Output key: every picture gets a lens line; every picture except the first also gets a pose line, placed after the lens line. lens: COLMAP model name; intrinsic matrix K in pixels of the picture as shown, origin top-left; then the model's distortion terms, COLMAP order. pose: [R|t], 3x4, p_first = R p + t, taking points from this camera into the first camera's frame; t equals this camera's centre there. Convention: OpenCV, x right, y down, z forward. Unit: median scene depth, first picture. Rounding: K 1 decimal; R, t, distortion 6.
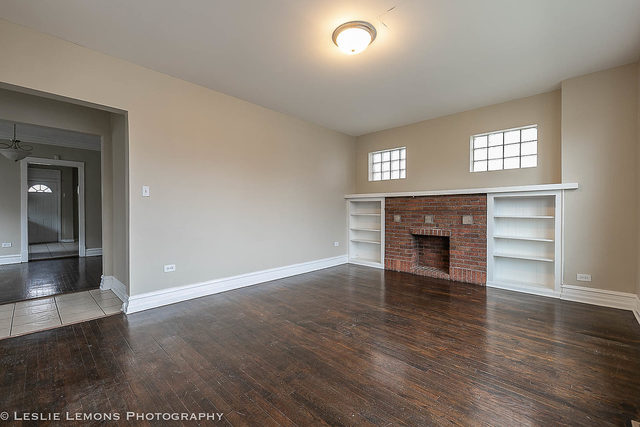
lens RADIAL K [[267.4, 0, 320.0], [0, 267.4, 213.5], [0, 0, 1]] dist [-0.000250, -0.000031]
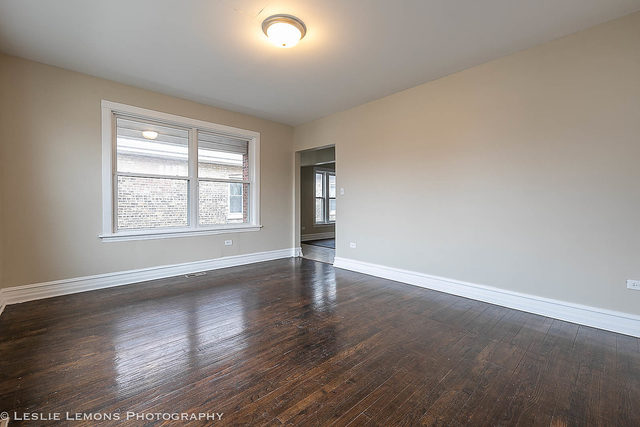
lens RADIAL K [[271.5, 0, 319.9], [0, 271.5, 210.2], [0, 0, 1]] dist [0.016013, -0.000063]
pose [[-0.057039, 0.020181, -0.998168, 0.666525], [-0.011530, 0.999716, 0.020871, -0.007937], [0.998305, 0.012699, -0.056790, 0.696106]]
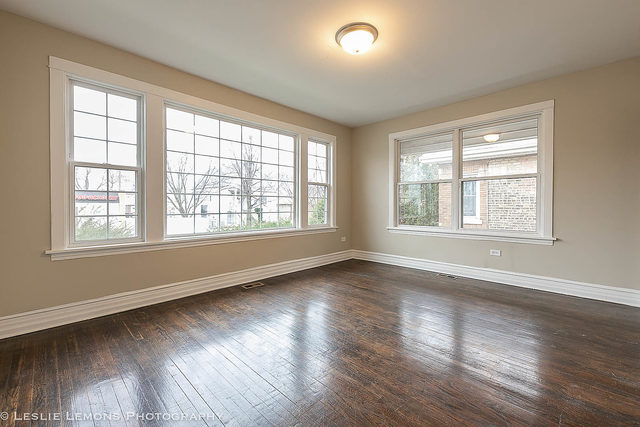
lens RADIAL K [[271.5, 0, 319.9], [0, 271.5, 210.2], [0, 0, 1]] dist [0.016013, -0.000063]
pose [[-0.999844, -0.002623, 0.017450, 0.144167], [-0.002159, 0.999644, 0.026595, -0.014132], [-0.017514, 0.026553, -0.999494, 1.202248]]
